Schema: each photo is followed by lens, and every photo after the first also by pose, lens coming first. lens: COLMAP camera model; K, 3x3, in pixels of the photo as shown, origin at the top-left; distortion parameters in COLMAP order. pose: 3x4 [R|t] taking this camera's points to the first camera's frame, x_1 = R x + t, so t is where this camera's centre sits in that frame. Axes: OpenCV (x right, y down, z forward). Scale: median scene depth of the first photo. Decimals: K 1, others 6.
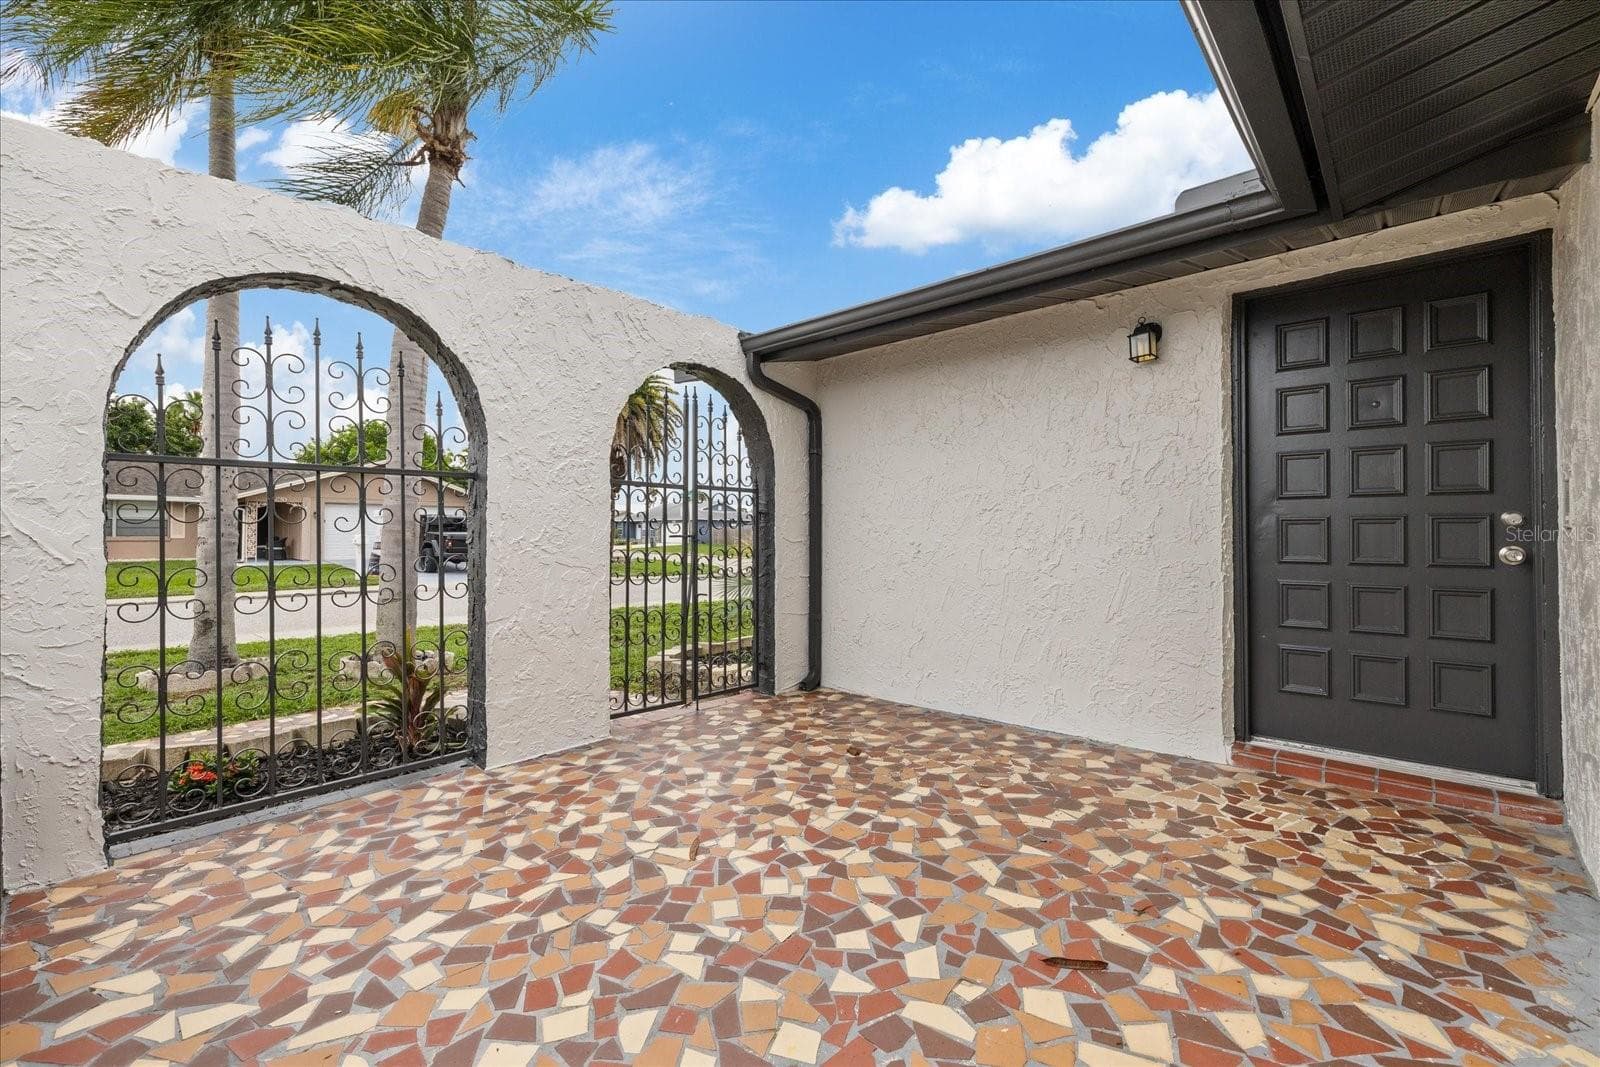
lens RADIAL K [[681.3, 0, 800.0], [0, 681.3, 533.5], [0, 0, 1]] dist [-0.000973, 0.000108]
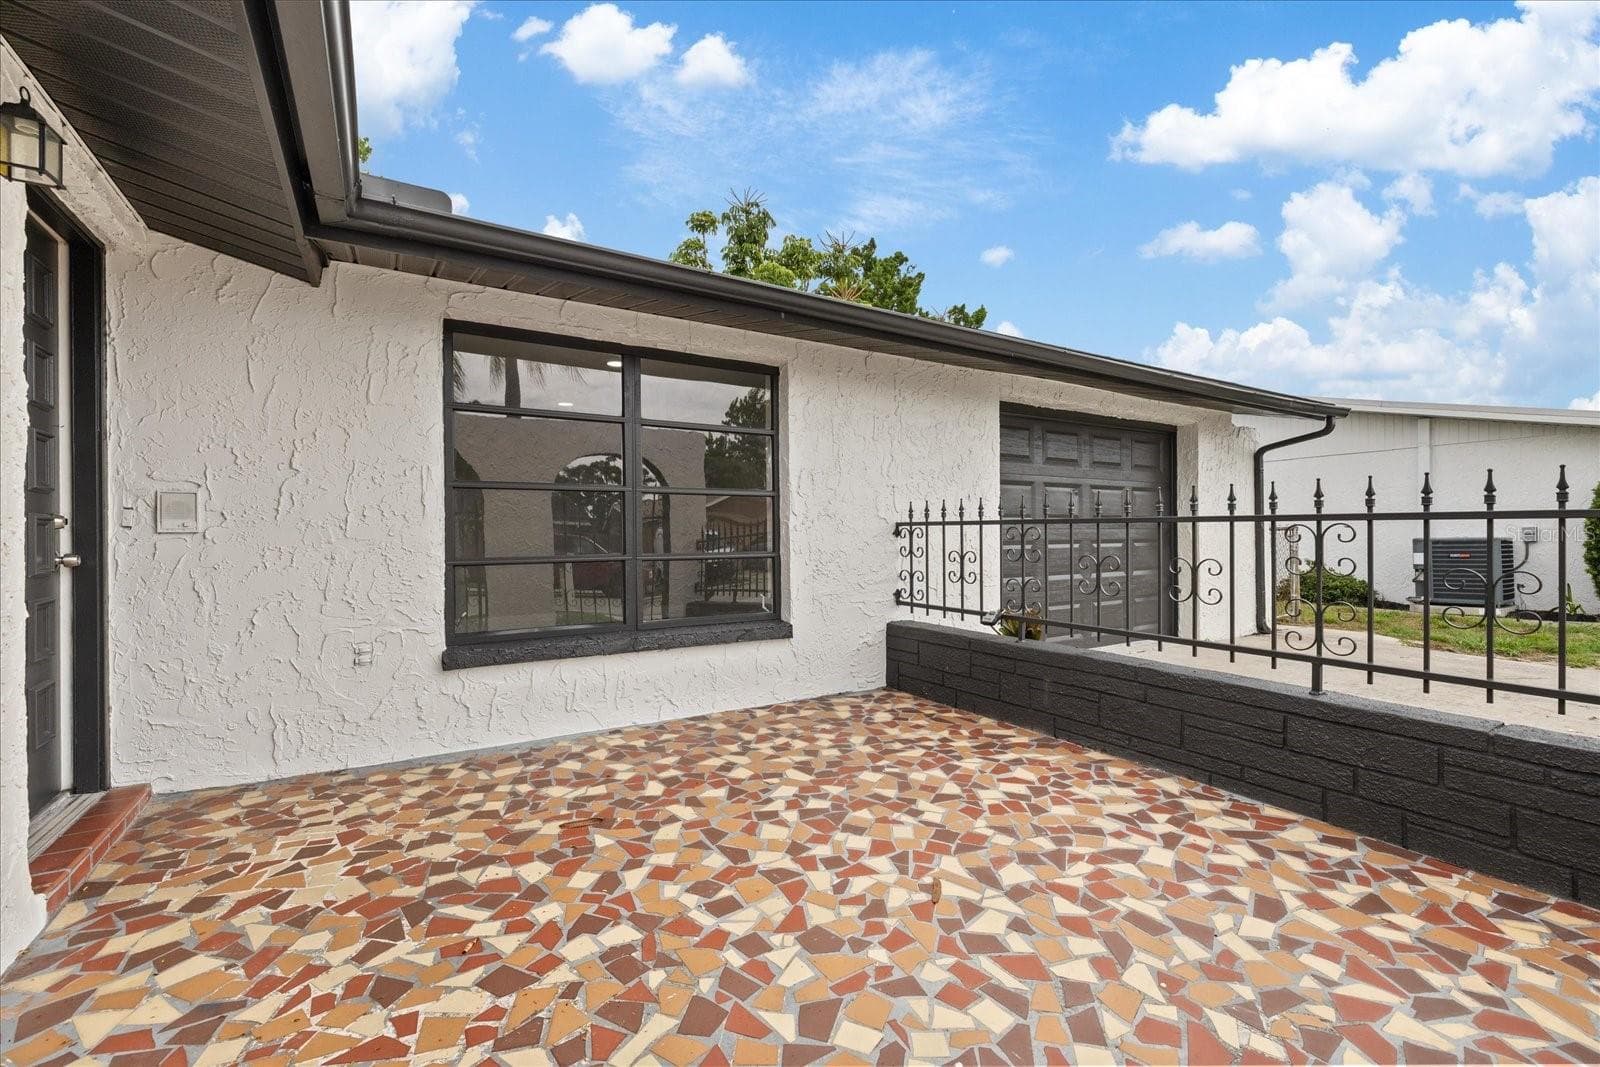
lens RADIAL K [[677.6, 0, 800.0], [0, 677.6, 533.5], [0, 0, 1]] dist [0.001057, 0.000311]
pose [[-0.962077, 0.006906, 0.272689, -0.223326], [0.004584, 0.999948, -0.009149, 0.011032], [-0.272738, -0.007552, -0.962059, 1.857890]]
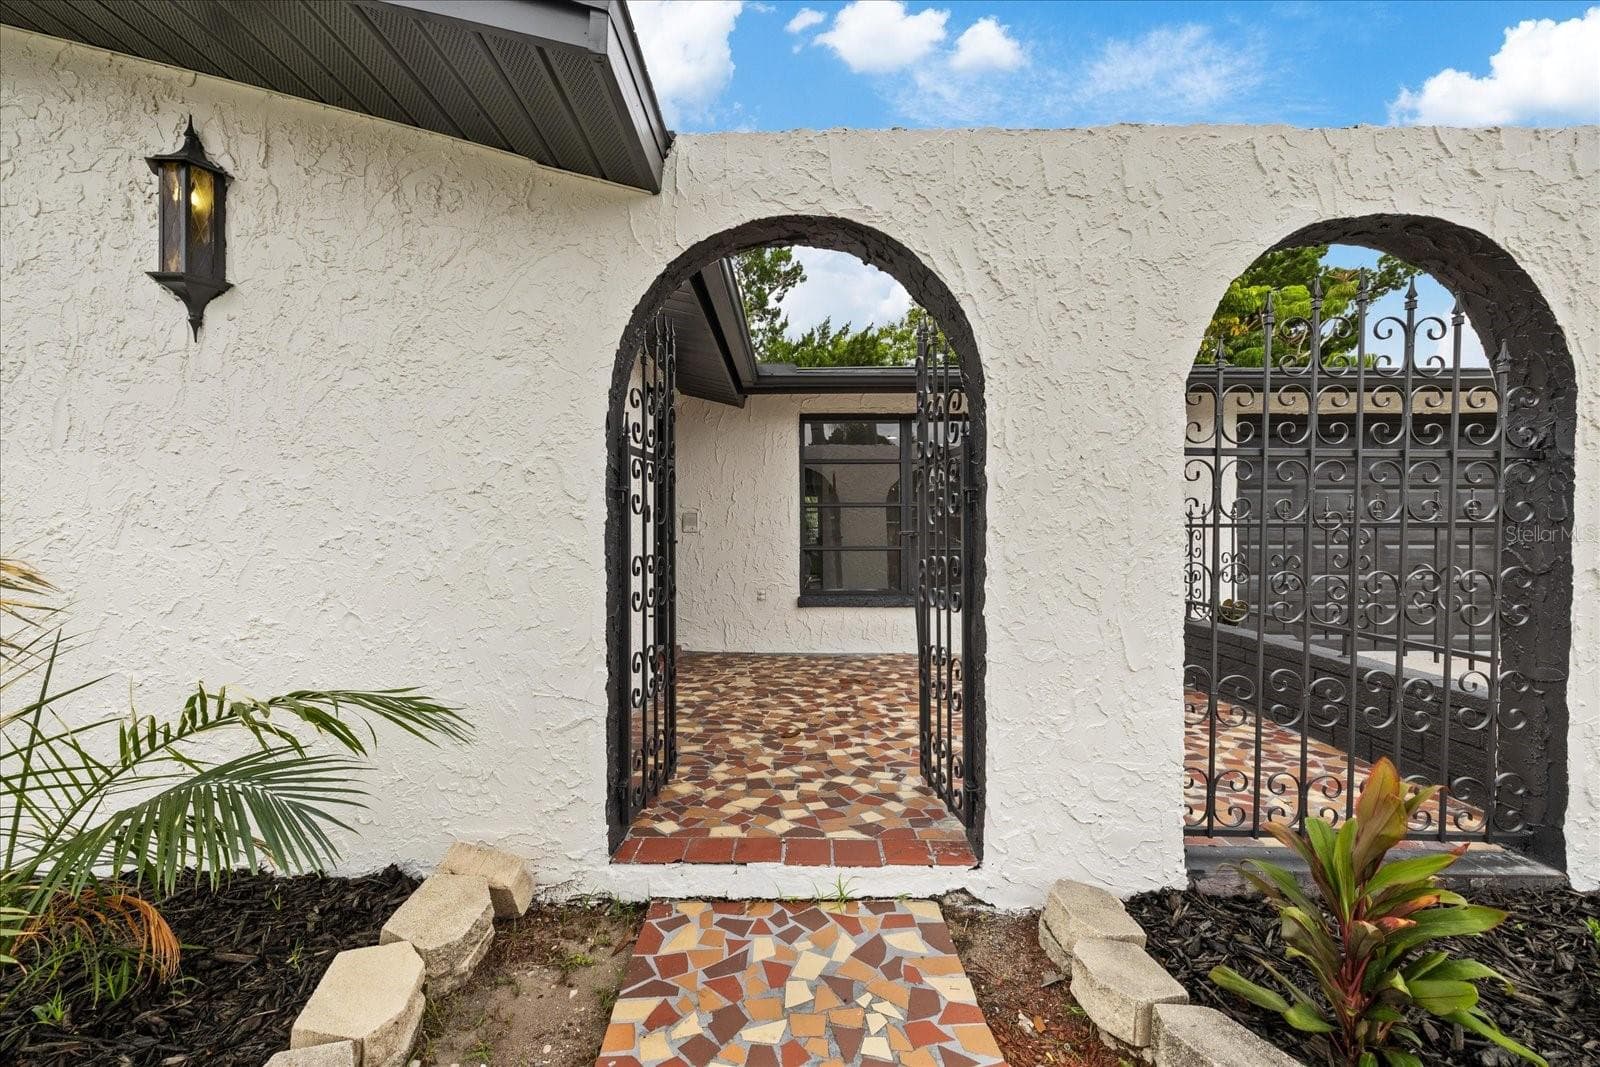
lens RADIAL K [[681.3, 0, 800.0], [0, 681.3, 533.5], [0, 0, 1]] dist [-0.000973, 0.000108]
pose [[-0.680890, 0.000593, 0.732386, -1.029671], [-0.005691, 0.999965, -0.006101, 0.011364], [-0.732364, -0.008322, -0.680862, 2.469702]]
